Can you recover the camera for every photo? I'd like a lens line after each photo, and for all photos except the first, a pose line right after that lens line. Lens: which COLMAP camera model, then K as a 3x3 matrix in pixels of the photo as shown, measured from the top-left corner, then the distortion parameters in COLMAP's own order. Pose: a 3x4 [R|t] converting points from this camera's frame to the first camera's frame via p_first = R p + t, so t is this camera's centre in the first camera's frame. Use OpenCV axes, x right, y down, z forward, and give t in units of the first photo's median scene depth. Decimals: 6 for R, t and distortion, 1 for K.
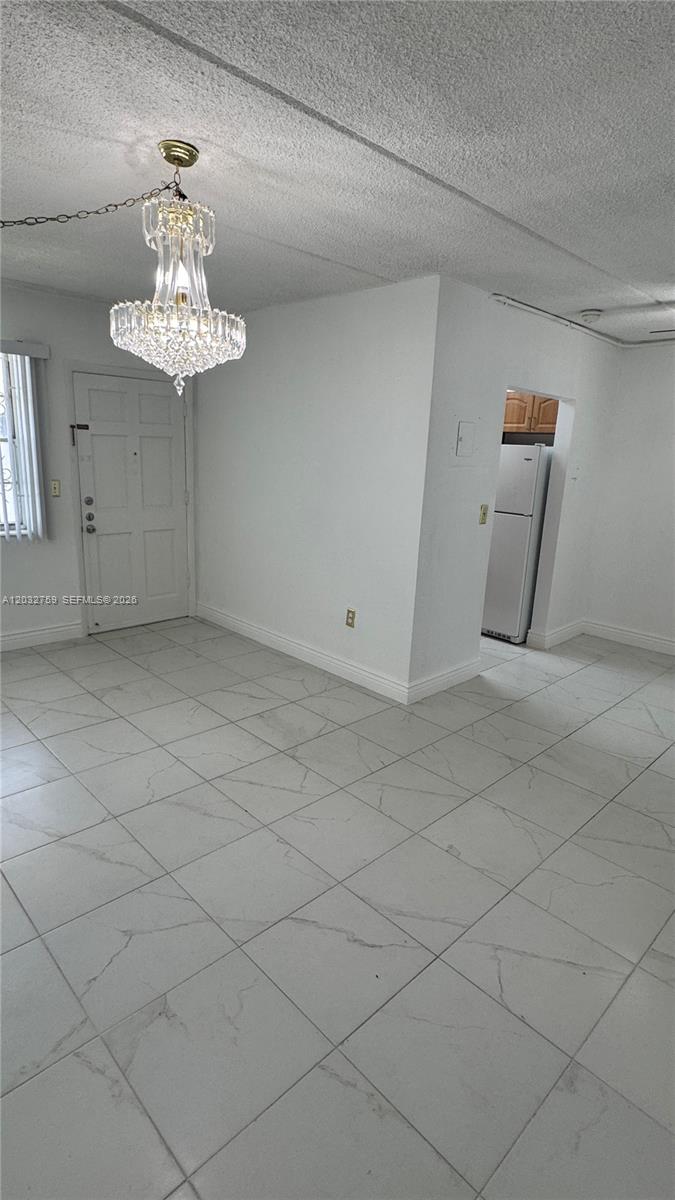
lens RADIAL K [[604.1, 0, 344.9], [0, 604.1, 598.3], [0, 0, 1]] dist [-0.001669, -0.000479]
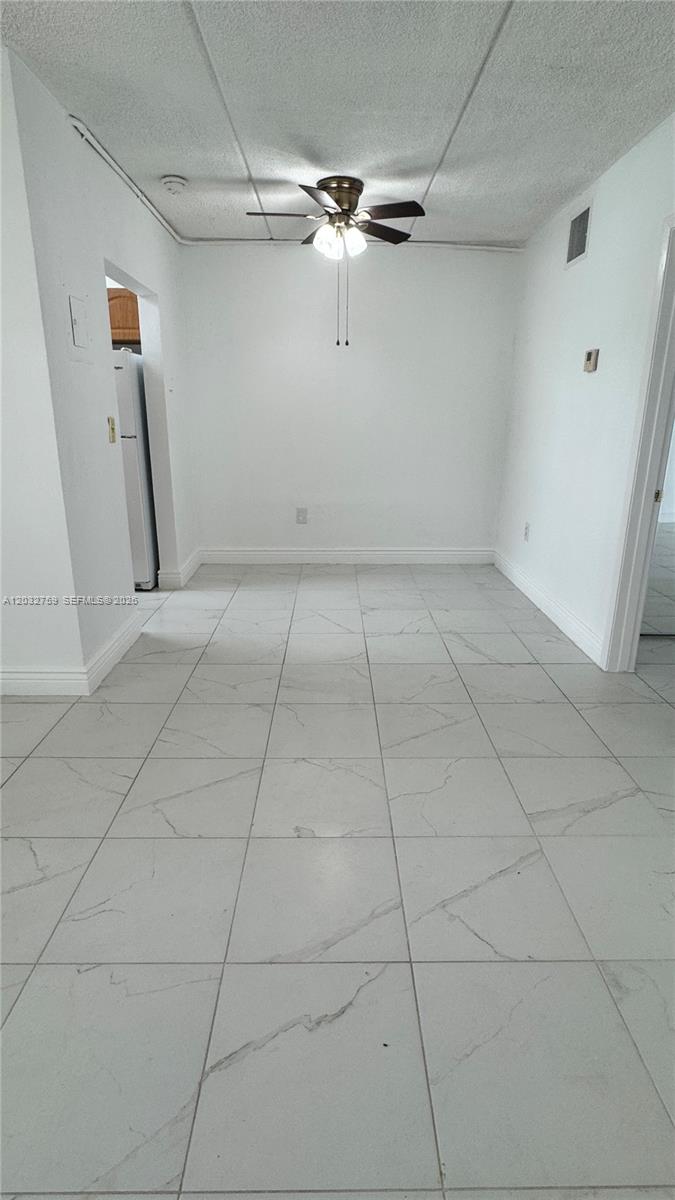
lens RADIAL K [[606.0, 0, 339.1], [0, 606.0, 594.9], [0, 0, 1]] dist [-0.002266, -0.000846]
pose [[0.692585, -0.249498, 0.676814, -0.146654], [0.200547, 0.967887, 0.151578, 0.006822], [-0.692898, 0.030753, 0.720380, 0.238571]]
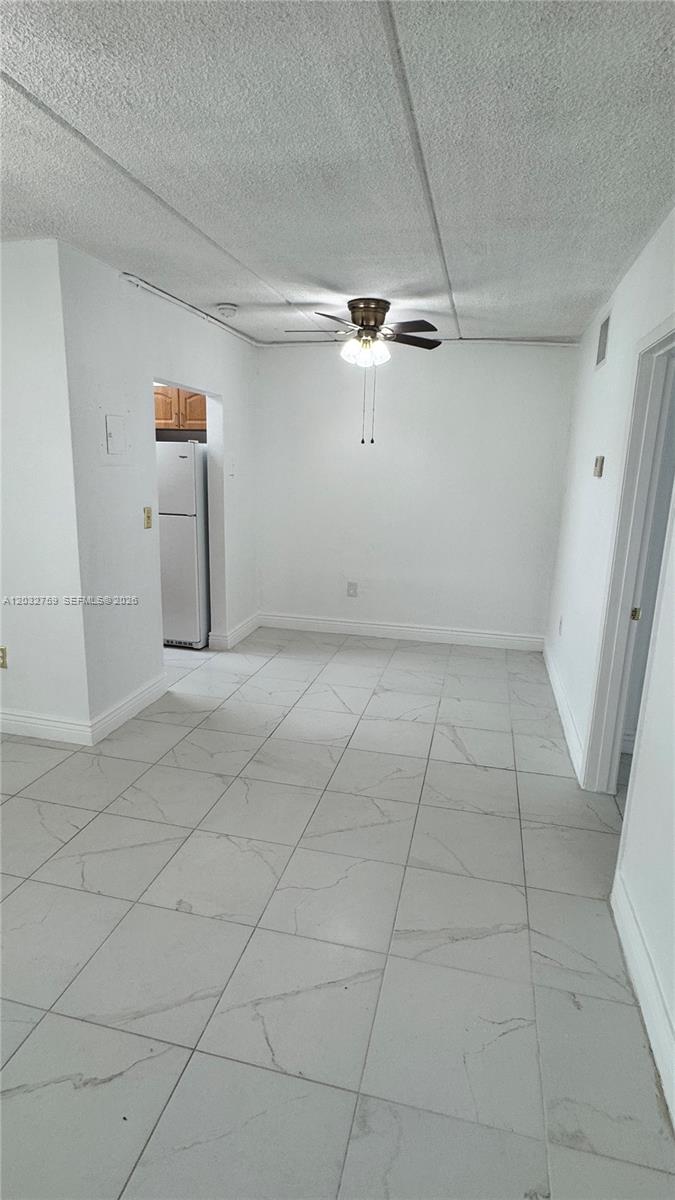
lens RADIAL K [[603.2, 0, 339.6], [0, 603.2, 598.6], [0, 0, 1]] dist [-0.001525, -0.000417]
pose [[0.848215, -0.141237, 0.510474, -0.006277], [0.140440, 0.989267, 0.040350, -0.014404], [-0.510694, 0.037466, 0.858946, 0.074222]]
